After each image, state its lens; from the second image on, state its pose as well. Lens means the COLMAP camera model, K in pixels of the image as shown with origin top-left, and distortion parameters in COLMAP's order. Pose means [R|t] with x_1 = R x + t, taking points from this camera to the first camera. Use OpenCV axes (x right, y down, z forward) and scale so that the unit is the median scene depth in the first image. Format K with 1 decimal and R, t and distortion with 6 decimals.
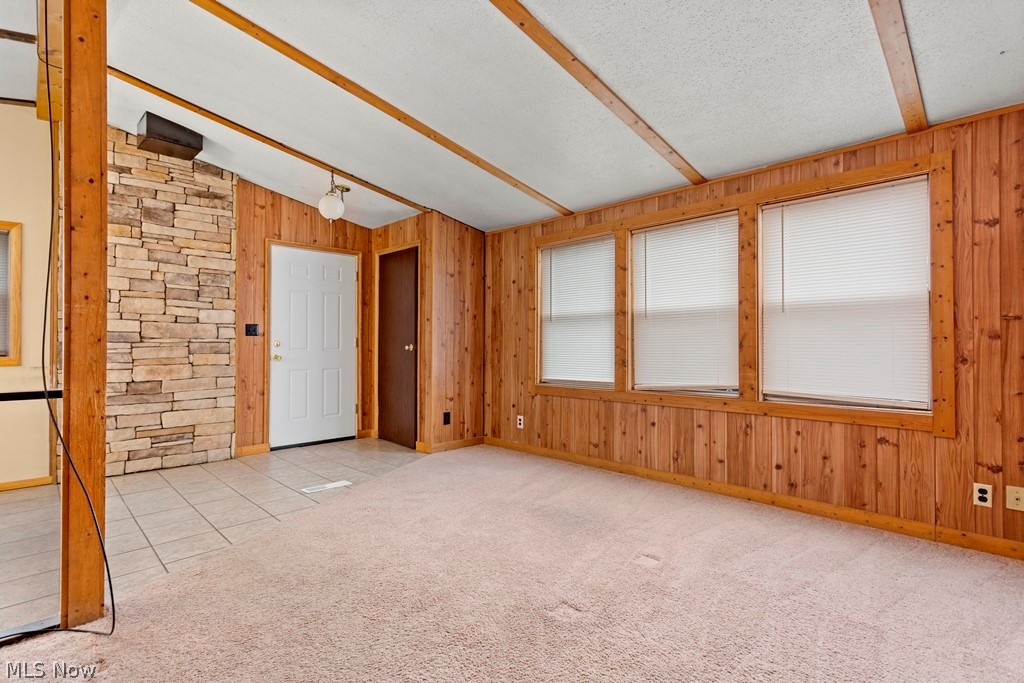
lens RADIAL K [[491.7, 0, 505.7], [0, 491.7, 343.8], [0, 0, 1]] dist [-0.000114, 0.002356]
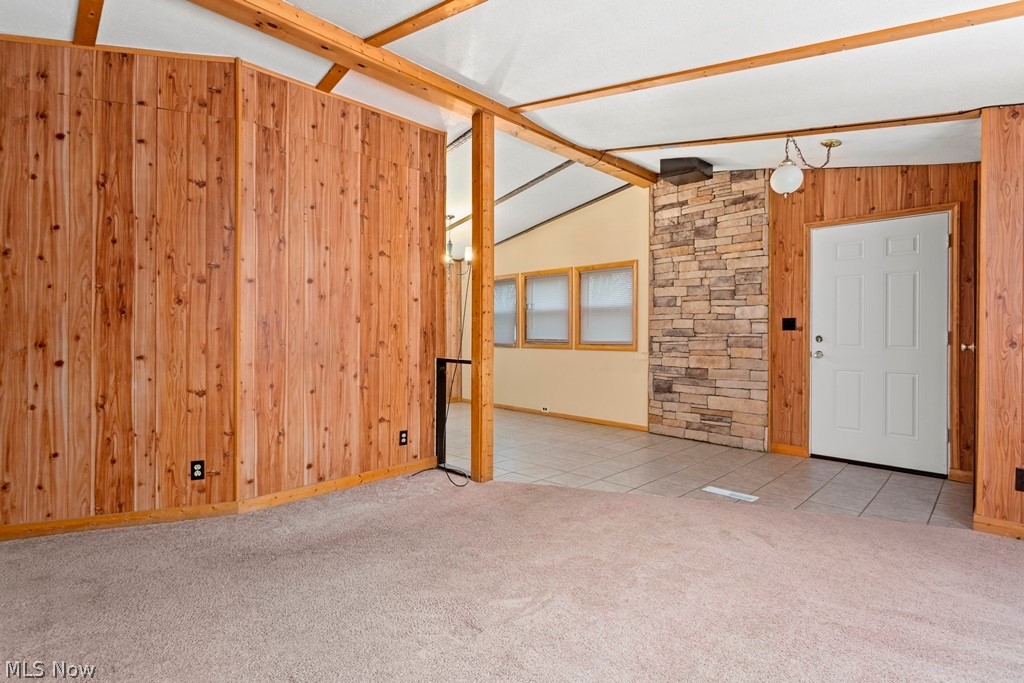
lens RADIAL K [[491.7, 0, 509.5], [0, 491.7, 337.8], [0, 0, 1]] dist [-0.000114, 0.002356]
pose [[0.003435, 0.007160, -0.999968, 0.475786], [-0.005351, 0.999960, 0.007142, -0.006083], [0.999980, 0.005326, 0.003473, 0.495167]]
